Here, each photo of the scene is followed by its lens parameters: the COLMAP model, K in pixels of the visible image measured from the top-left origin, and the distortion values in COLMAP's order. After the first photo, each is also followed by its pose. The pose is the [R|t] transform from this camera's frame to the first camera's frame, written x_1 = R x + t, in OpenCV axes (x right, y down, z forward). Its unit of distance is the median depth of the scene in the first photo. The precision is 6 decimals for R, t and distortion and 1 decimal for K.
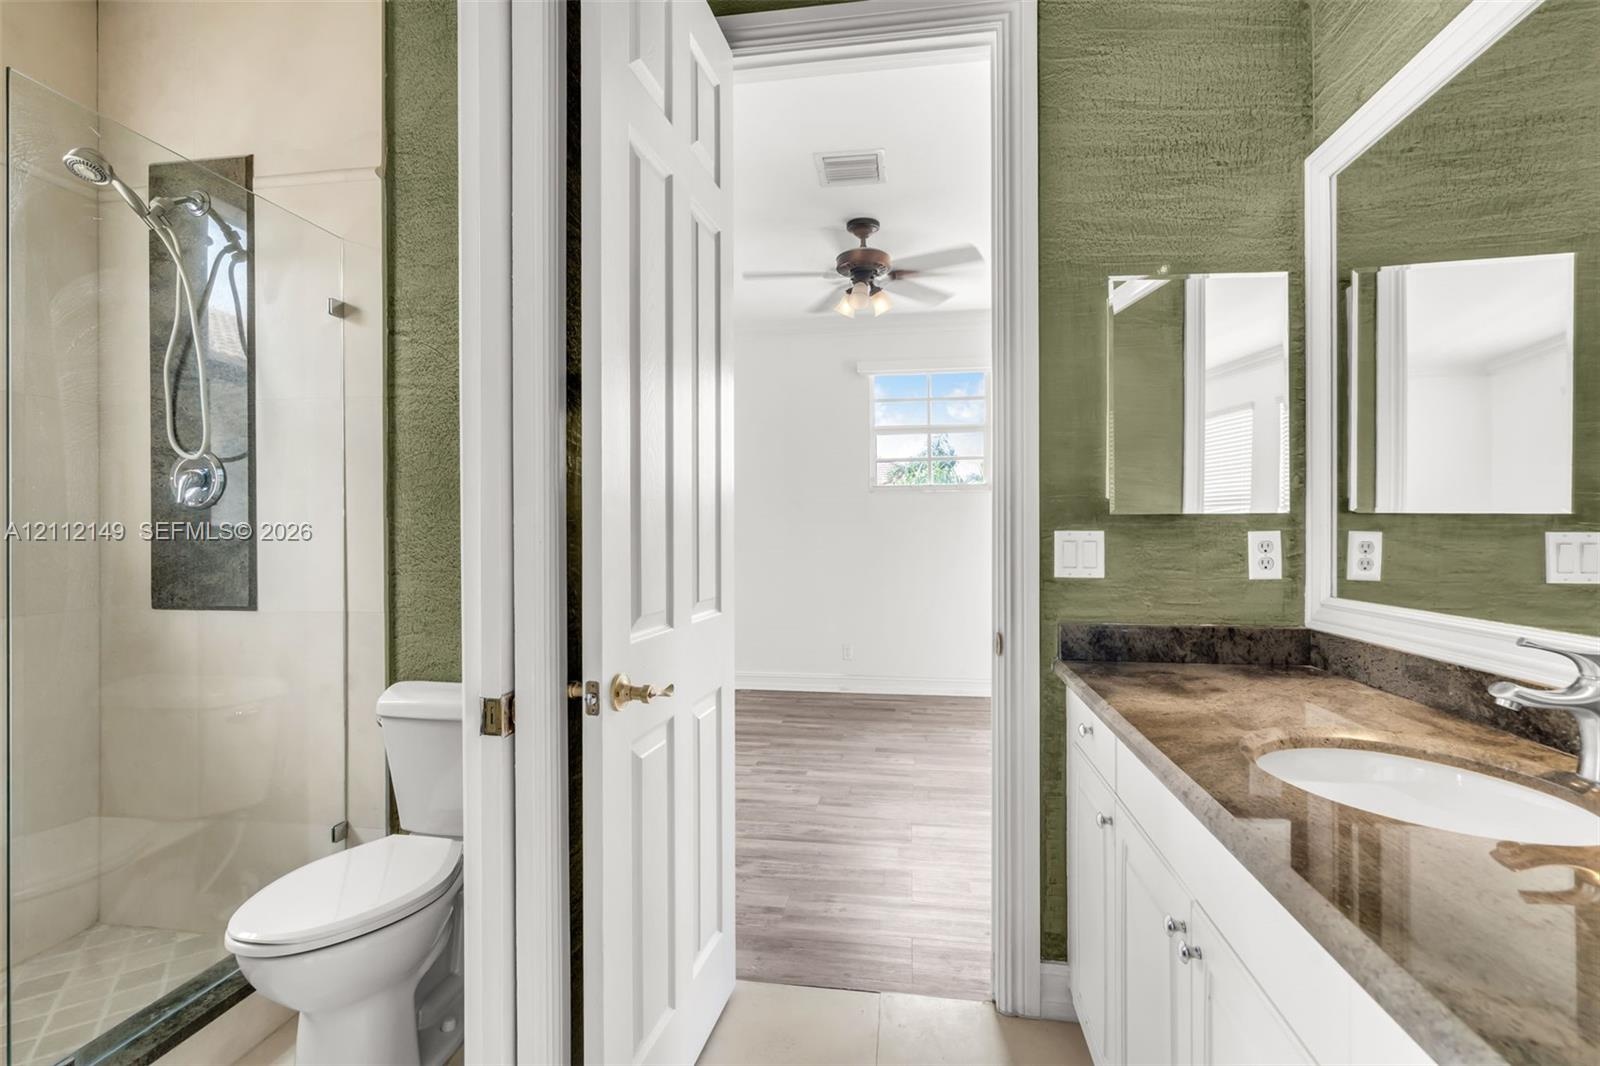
lens RADIAL K [[749.2, 0, 800.0], [0, 749.2, 533.0], [0, 0, 1]] dist [-0.001438, 0.000400]
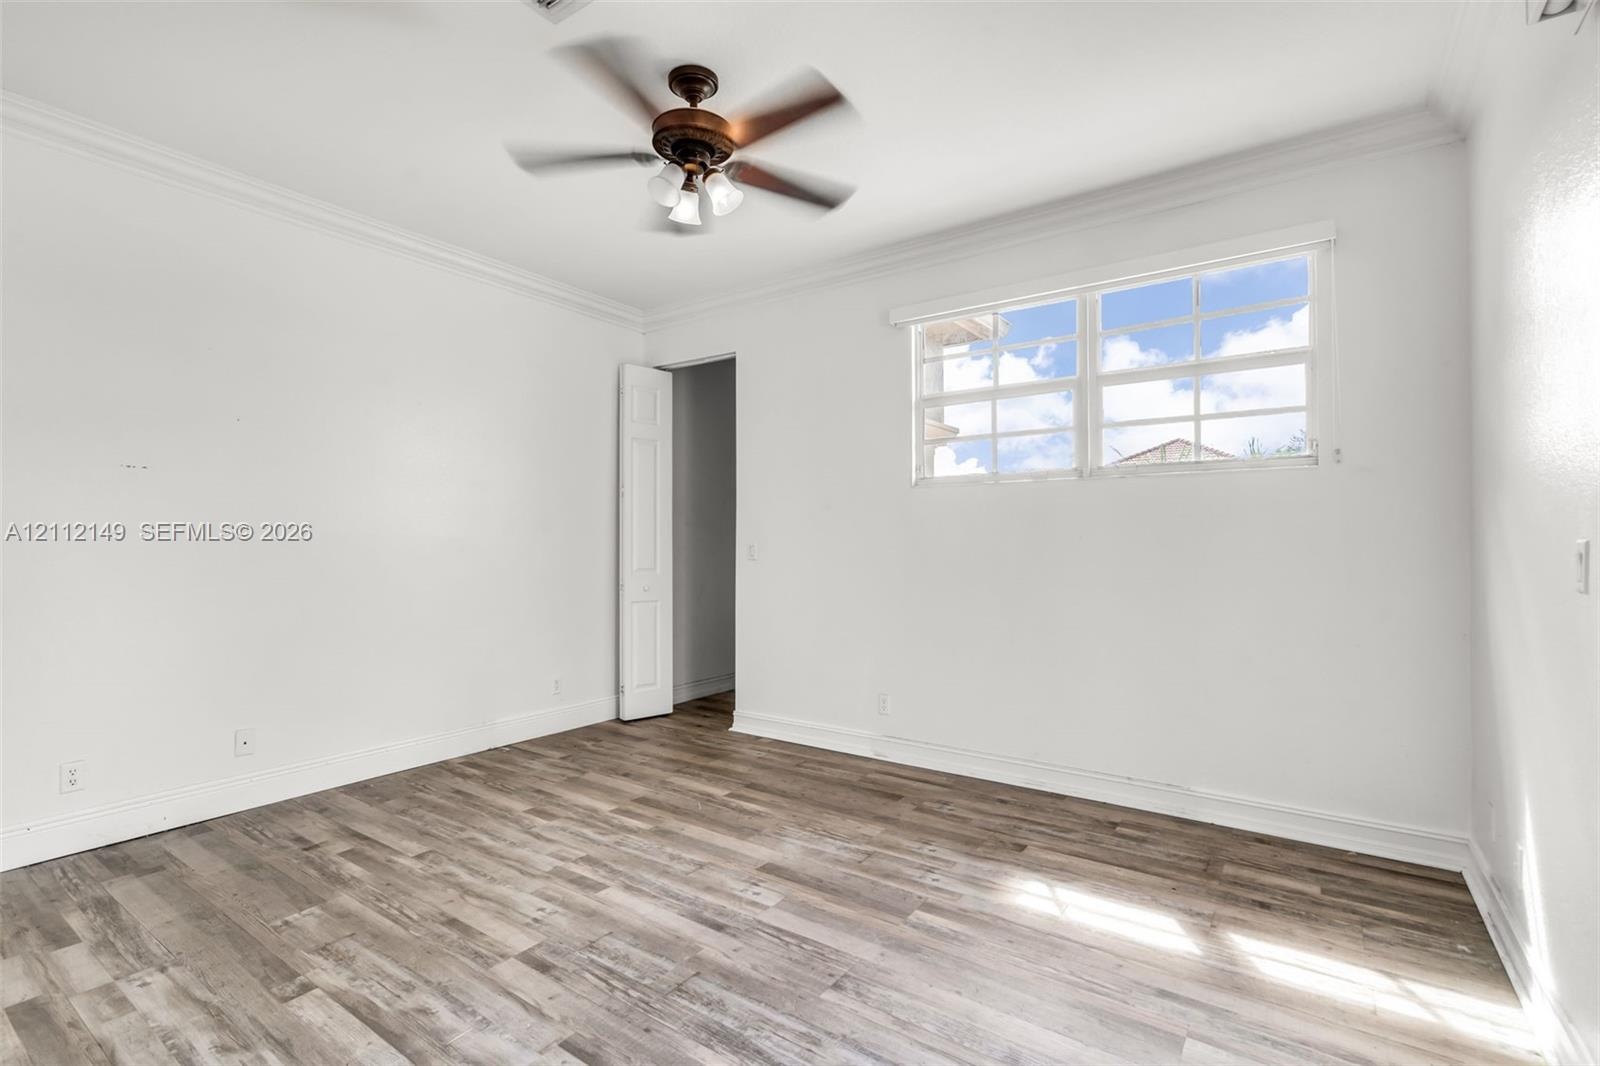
lens RADIAL K [[740.6, 0, 800.0], [0, 740.6, 533.0], [0, 0, 1]] dist [-0.000248, 0.000572]
pose [[0.906785, 0.000325, -0.421592, 0.425475], [-0.010508, 0.999706, -0.021831, 0.008574], [0.421462, 0.024226, 0.906523, 0.427885]]
